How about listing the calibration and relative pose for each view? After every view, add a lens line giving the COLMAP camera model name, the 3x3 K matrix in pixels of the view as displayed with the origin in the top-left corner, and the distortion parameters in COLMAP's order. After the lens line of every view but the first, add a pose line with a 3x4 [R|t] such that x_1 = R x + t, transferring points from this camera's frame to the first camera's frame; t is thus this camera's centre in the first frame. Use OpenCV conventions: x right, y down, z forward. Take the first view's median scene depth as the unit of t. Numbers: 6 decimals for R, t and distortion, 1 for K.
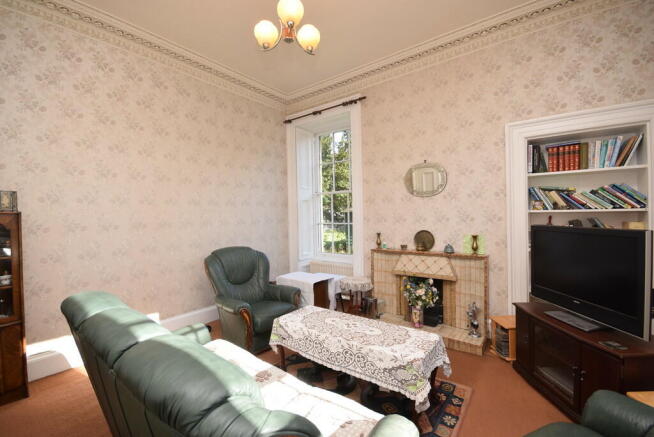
lens RADIAL K [[284.9, 0, 327.0], [0, 284.9, 218.5], [0, 0, 1]] dist [0.000625, 0.000048]
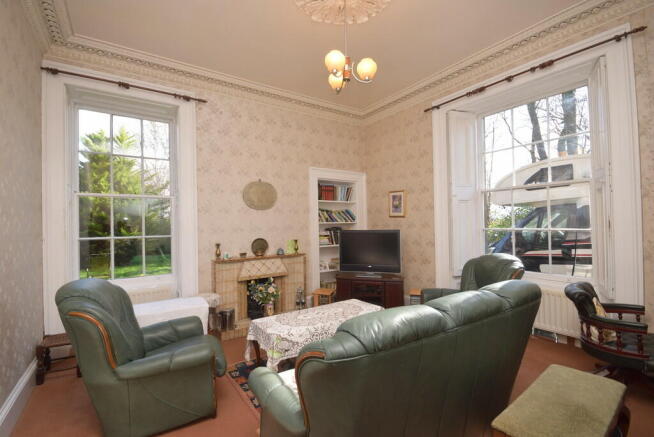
lens RADIAL K [[284.9, 0, 327.0], [0, 284.9, 218.5], [0, 0, 1]] dist [0.000625, 0.000048]
pose [[0.321074, 0.021838, 0.946802, -0.773779], [0.015511, 0.999479, -0.028313, -0.003154], [-0.946927, 0.023777, 0.320568, 0.398630]]
